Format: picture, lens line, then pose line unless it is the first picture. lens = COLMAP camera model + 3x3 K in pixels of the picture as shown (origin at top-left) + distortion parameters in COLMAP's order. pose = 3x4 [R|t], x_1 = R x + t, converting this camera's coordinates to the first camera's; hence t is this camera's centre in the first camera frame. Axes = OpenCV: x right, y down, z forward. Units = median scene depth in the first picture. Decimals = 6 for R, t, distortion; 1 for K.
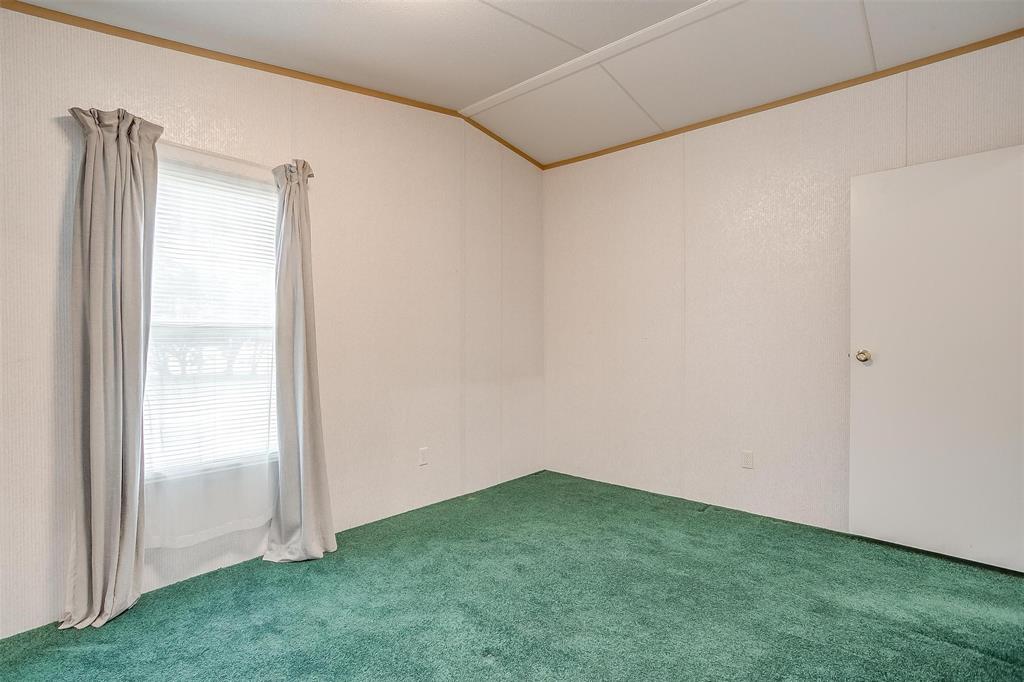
lens RADIAL K [[507.2, 0, 512.0], [0, 507.2, 341.0], [0, 0, 1]] dist [-0.038668, 0.000455]
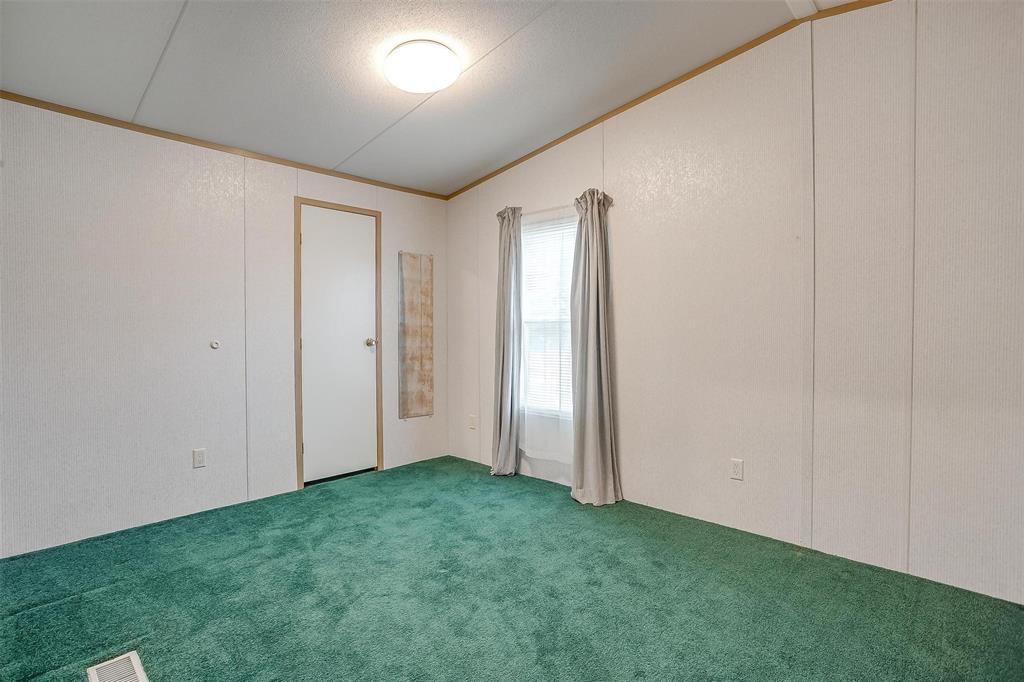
lens RADIAL K [[507.2, 0, 512.0], [0, 507.2, 341.0], [0, 0, 1]] dist [-0.038668, 0.000455]
pose [[-0.052949, 0.016609, -0.998459, 0.942758], [-0.008250, 0.999820, 0.017069, 0.005219], [0.998563, 0.009141, -0.052802, 0.939270]]
